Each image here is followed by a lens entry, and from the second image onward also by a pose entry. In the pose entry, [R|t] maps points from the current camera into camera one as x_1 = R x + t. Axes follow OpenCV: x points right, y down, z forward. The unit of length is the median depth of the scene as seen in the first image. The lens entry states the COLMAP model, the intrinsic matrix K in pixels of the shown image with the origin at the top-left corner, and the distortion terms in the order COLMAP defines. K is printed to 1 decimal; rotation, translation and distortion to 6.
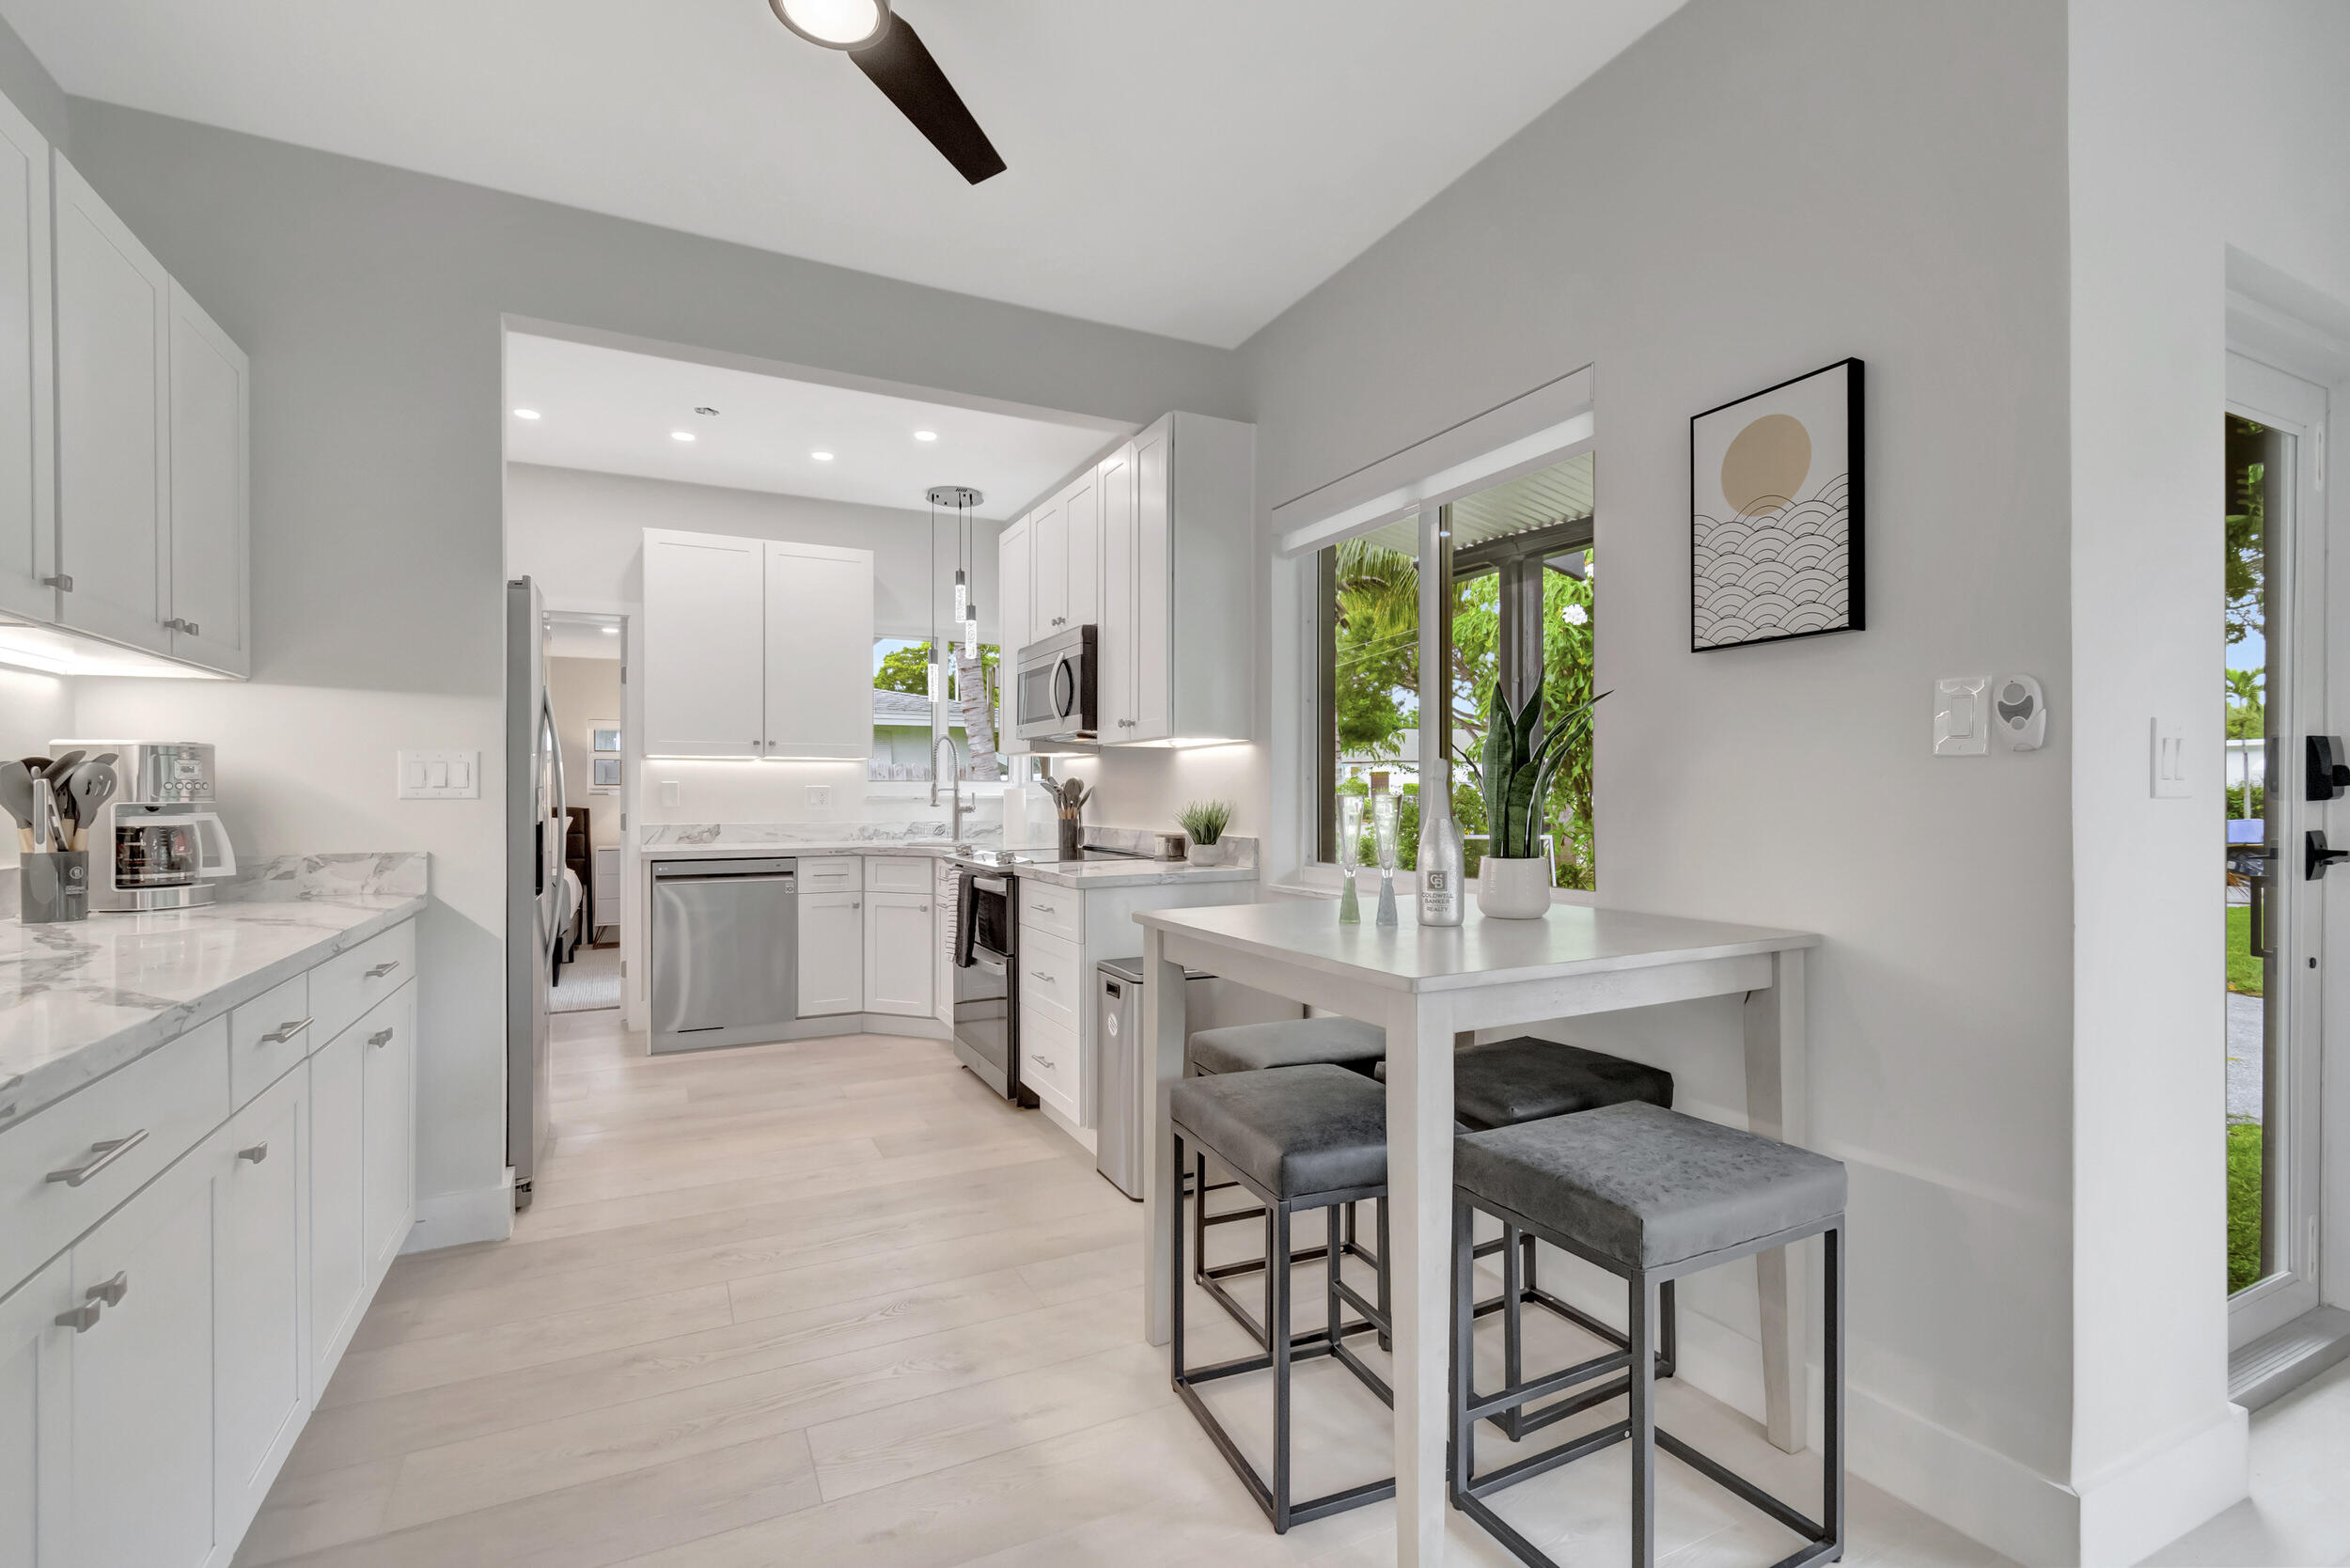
lens RADIAL K [[1061.2, 0, 1180.7], [0, 1061.2, 797.3], [0, 0, 1]] dist [-0.001110, -0.000068]
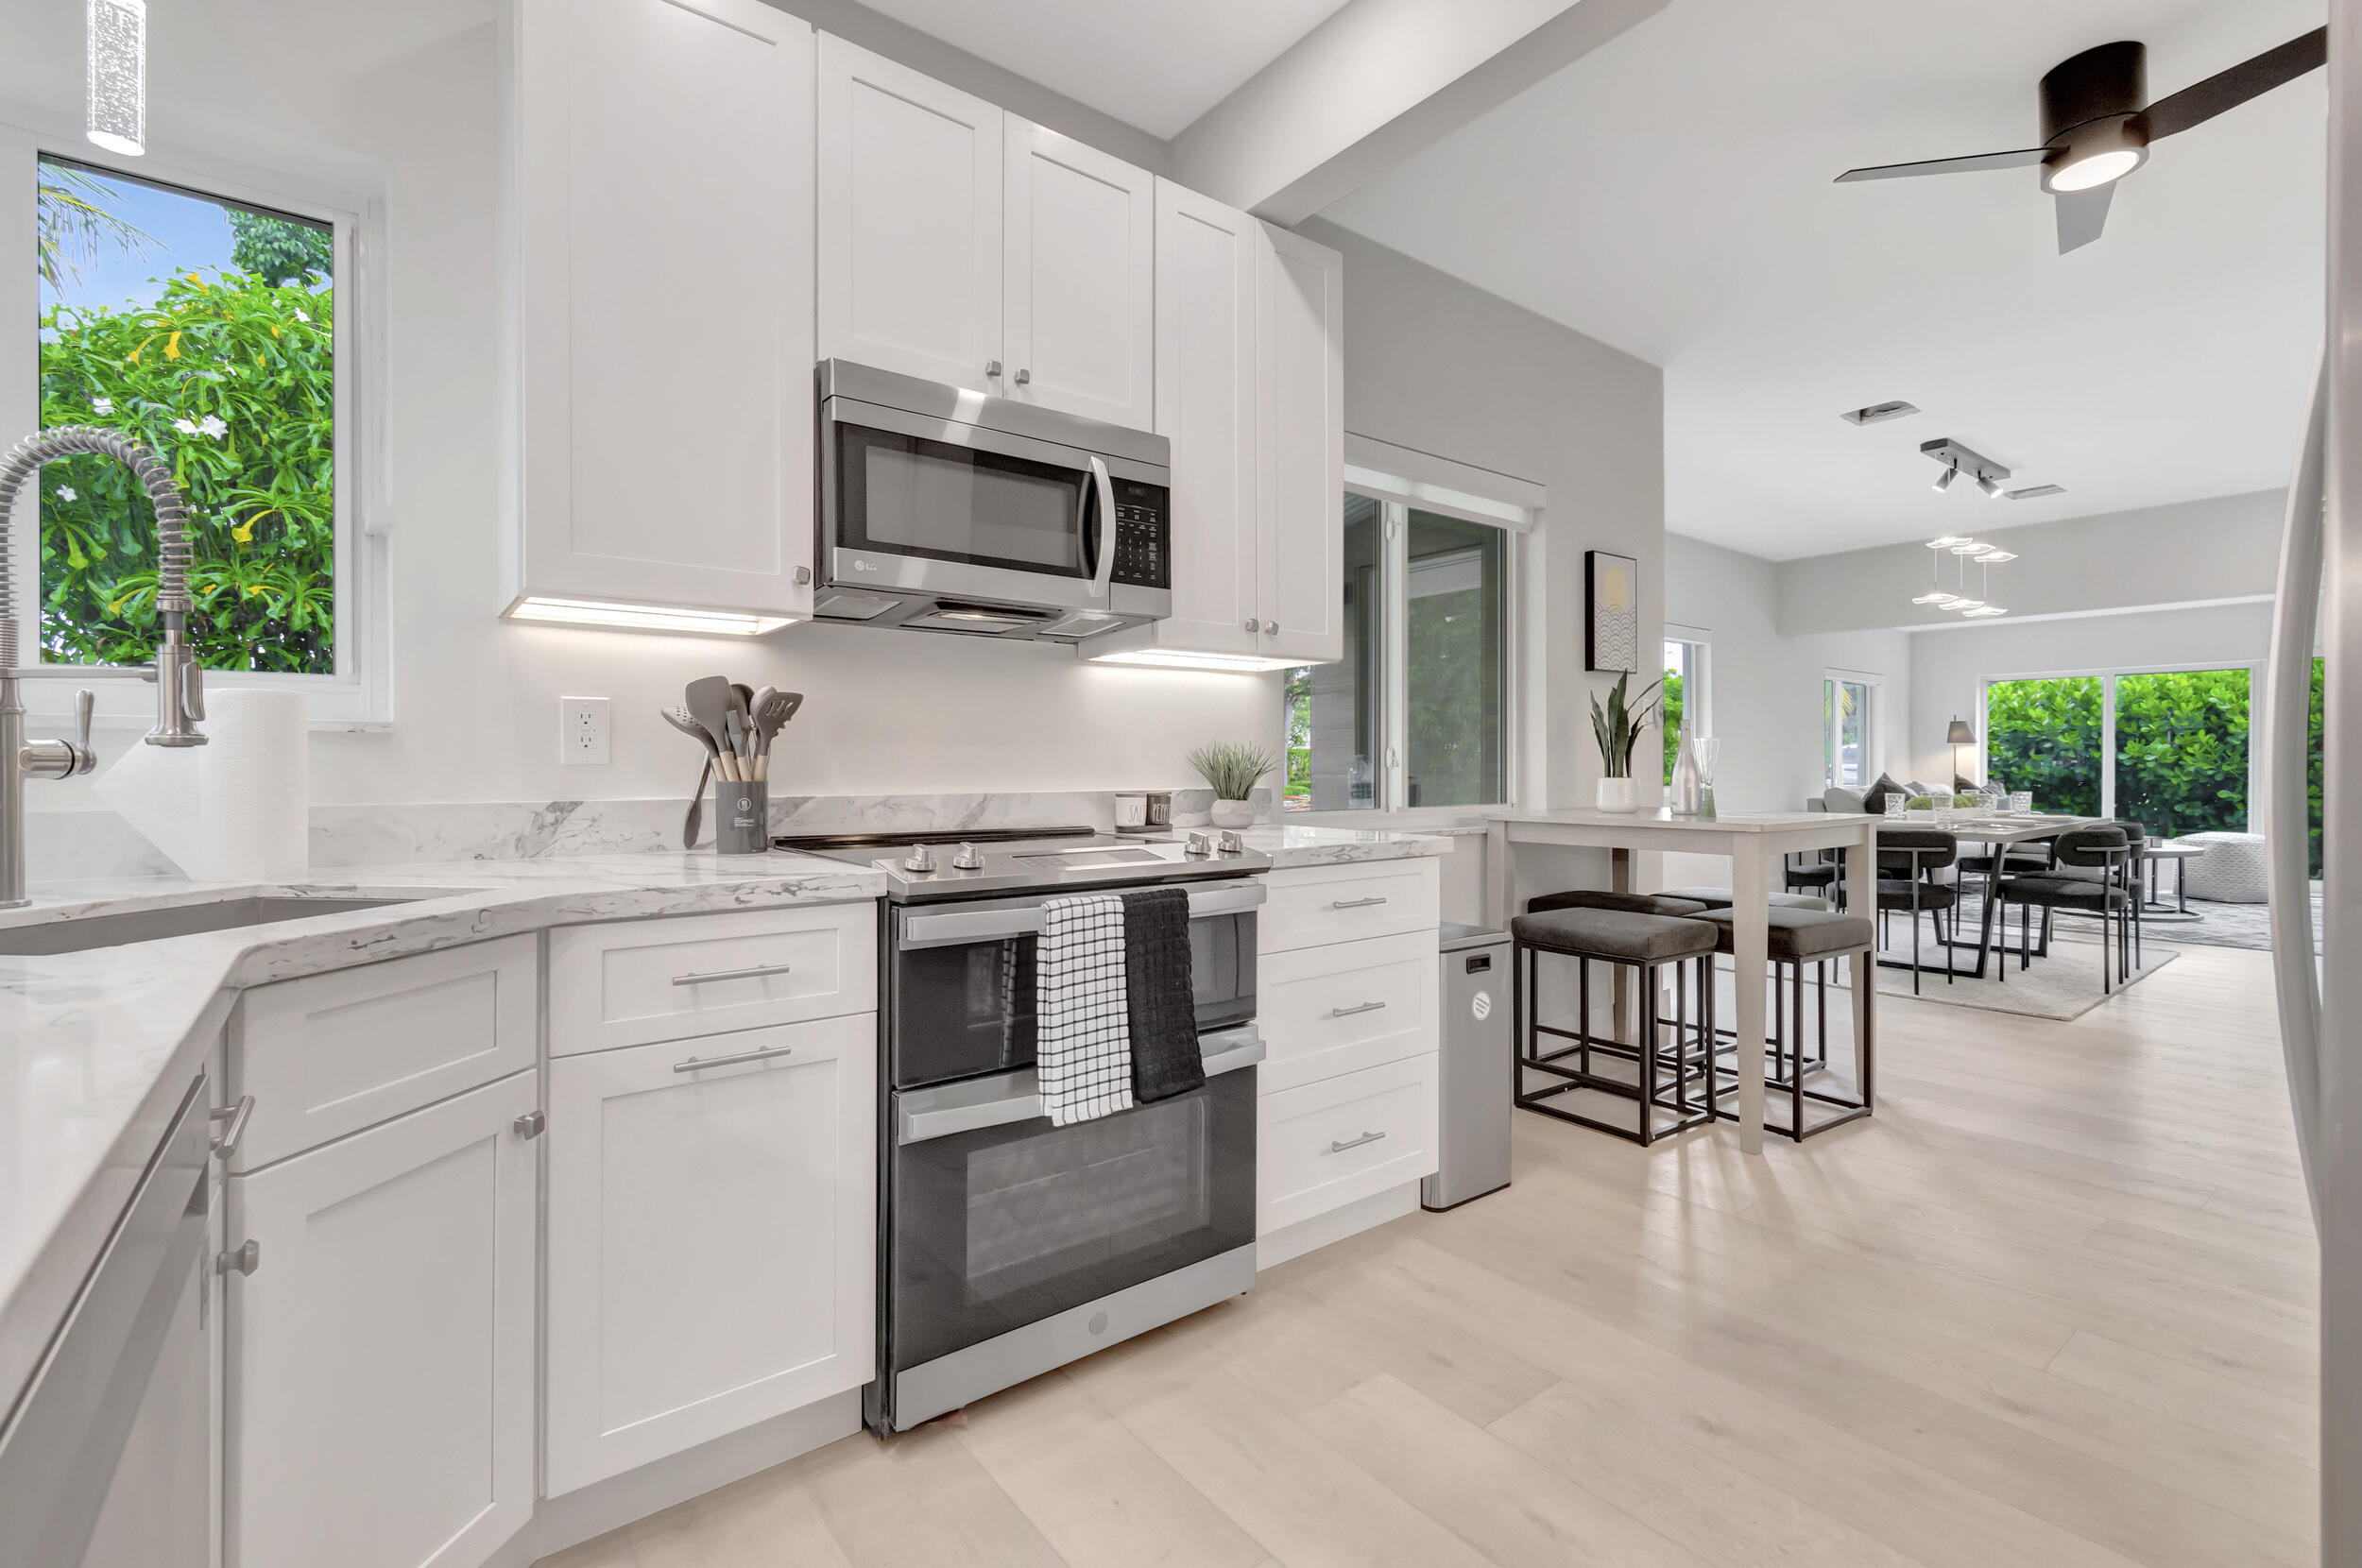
lens RADIAL K [[1047.7, 0, 1176.9], [0, 1047.7, 769.3], [0, 0, 1]] dist [-0.000613, -0.000189]
pose [[-0.182553, 0.002509, 0.983193, -0.543099], [0.007038, 0.999974, -0.001245, 0.017109], [-0.983171, 0.006692, -0.182566, 0.903656]]
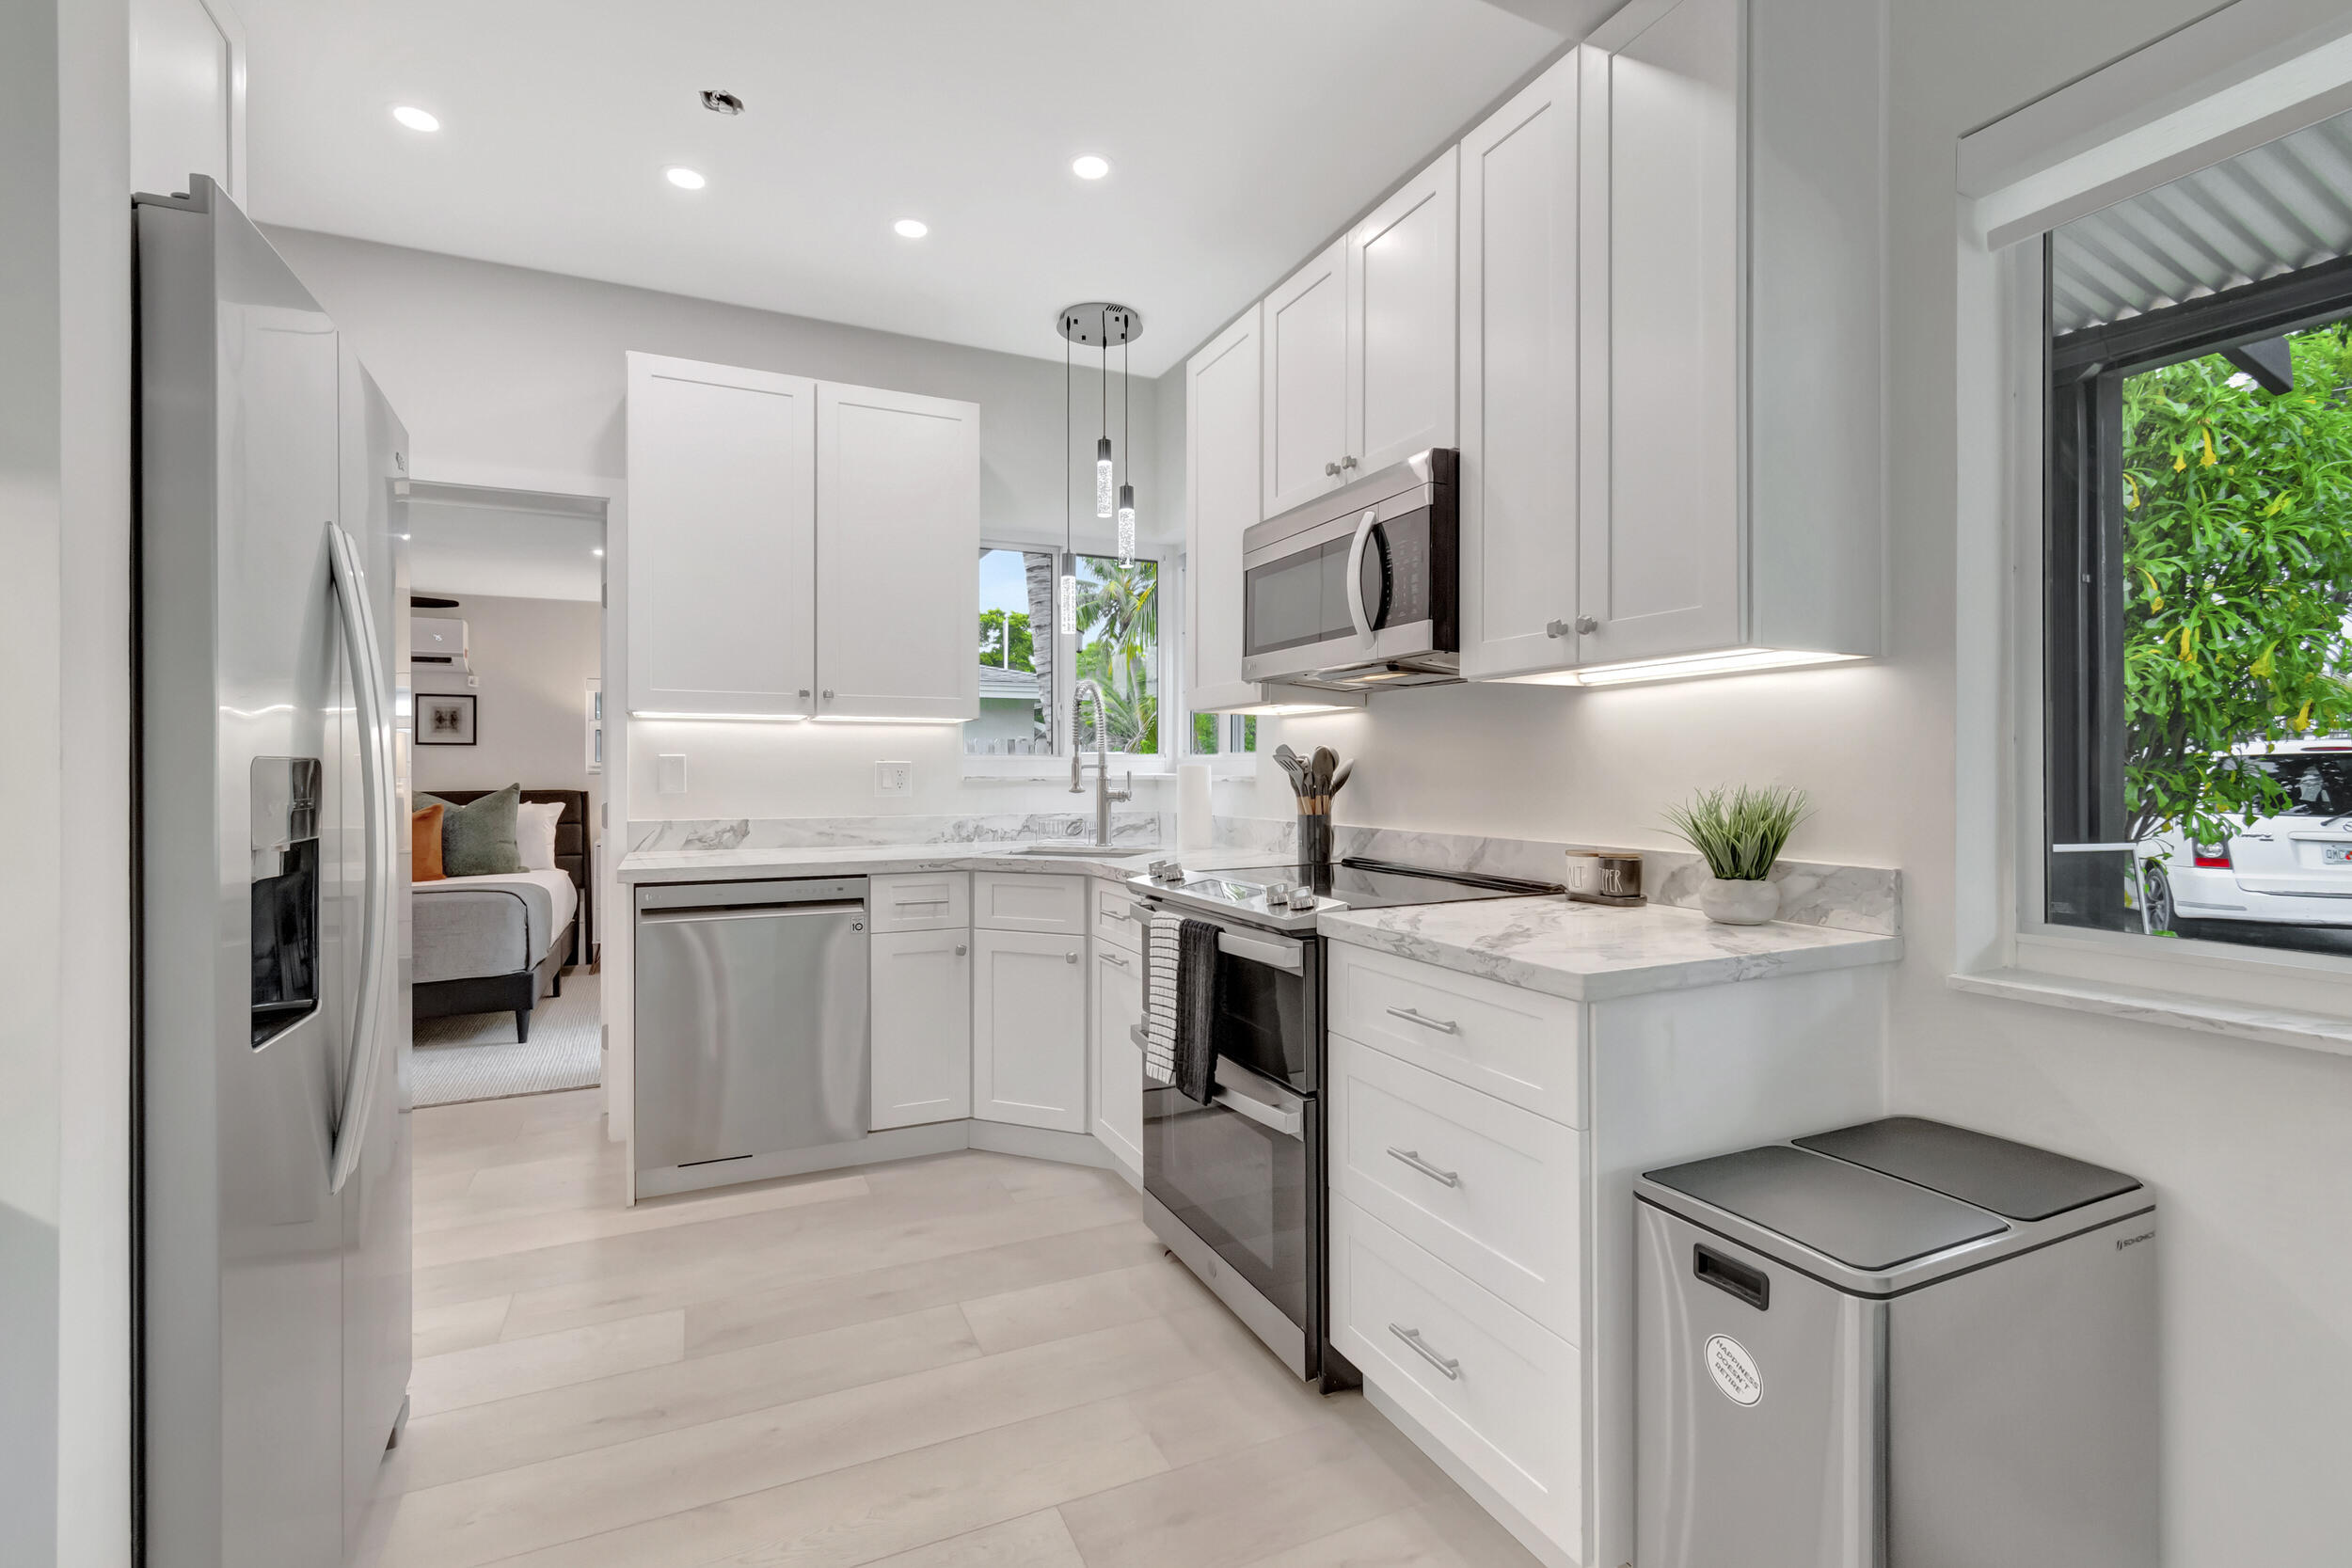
lens RADIAL K [[1043.2, 0, 1171.9], [0, 1043.2, 769.3], [0, 0, 1]] dist [-0.000613, -0.000189]
pose [[0.999533, -0.001118, -0.030541, -0.168938], [0.000968, 0.999987, -0.004931, -0.002532], [0.030546, 0.004899, 0.999521, 0.401498]]
